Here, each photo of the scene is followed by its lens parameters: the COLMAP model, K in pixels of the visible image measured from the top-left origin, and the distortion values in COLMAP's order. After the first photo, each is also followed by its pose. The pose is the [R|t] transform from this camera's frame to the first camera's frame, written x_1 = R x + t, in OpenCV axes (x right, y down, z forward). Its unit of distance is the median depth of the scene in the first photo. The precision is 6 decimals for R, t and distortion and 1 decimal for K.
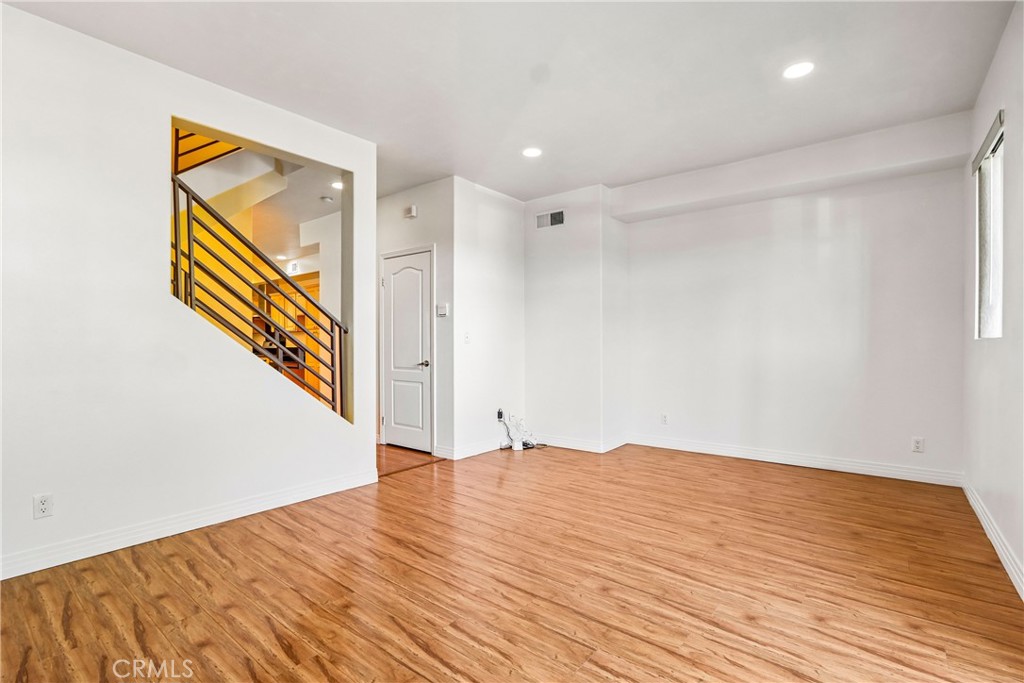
lens RADIAL K [[474.5, 0, 511.3], [0, 474.5, 342.9], [0, 0, 1]] dist [-0.018337, 0.005050]
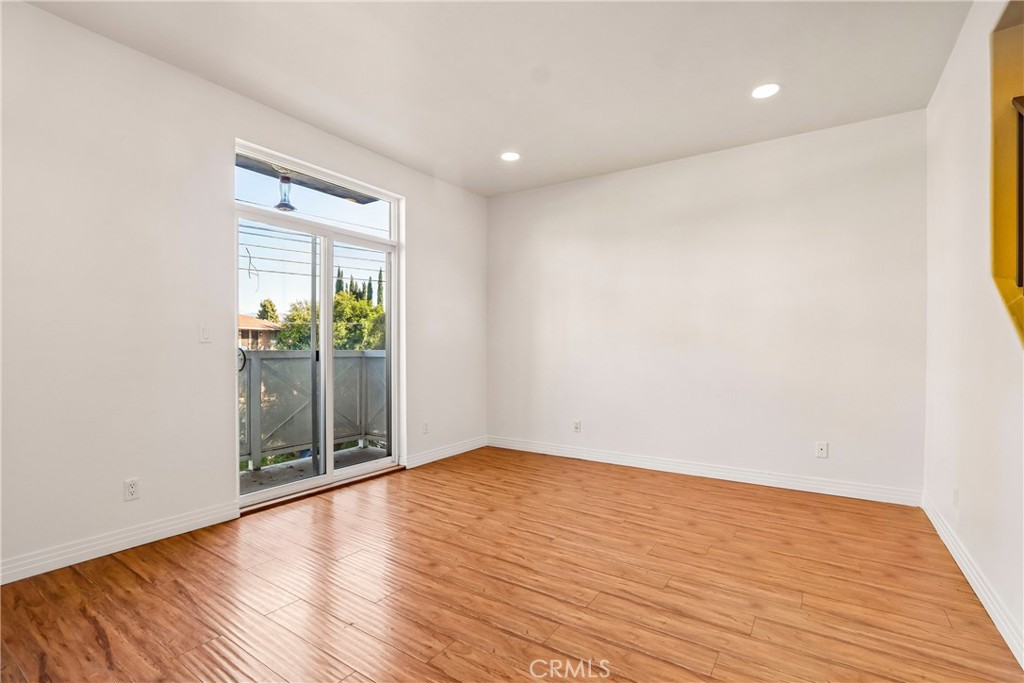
lens RADIAL K [[474.5, 0, 511.0], [0, 474.5, 342.3], [0, 0, 1]] dist [-0.018337, 0.005050]
pose [[-0.996186, -0.000394, -0.087249, 0.093338], [0.000667, 0.999926, -0.012136, 0.006703], [0.087248, -0.012148, -0.996113, 1.783823]]
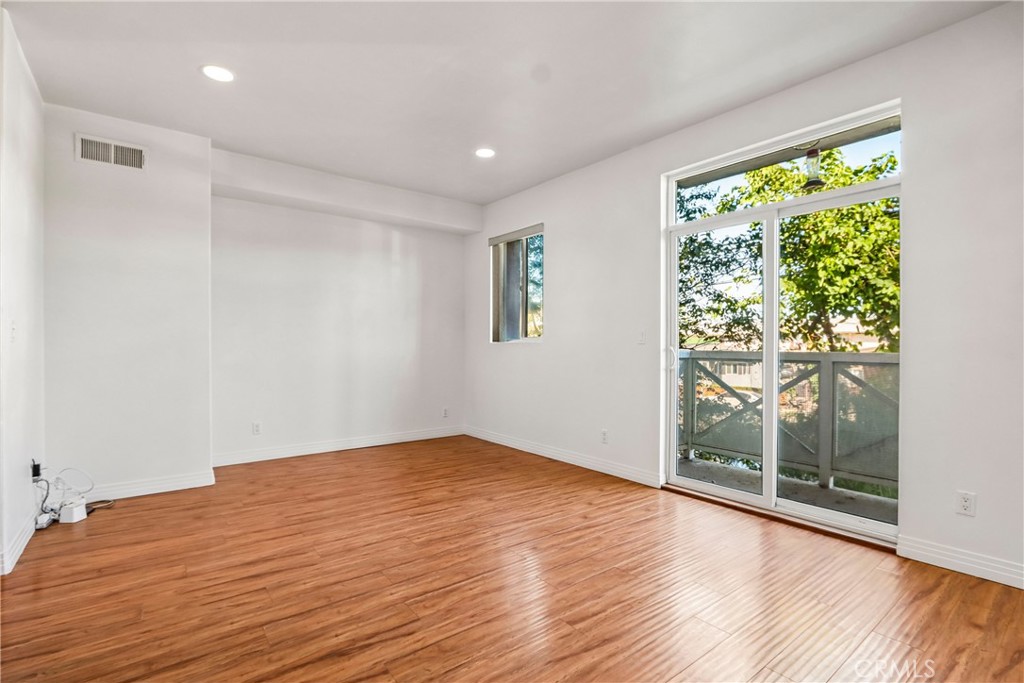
lens RADIAL K [[474.5, 0, 504.3], [0, 474.5, 337.3], [0, 0, 1]] dist [-0.018337, 0.005050]
pose [[0.244817, 0.017446, 0.969412, -0.838961], [-0.007165, 0.999843, -0.016184, 0.000678], [-0.969543, -0.002984, 0.244903, 0.650658]]
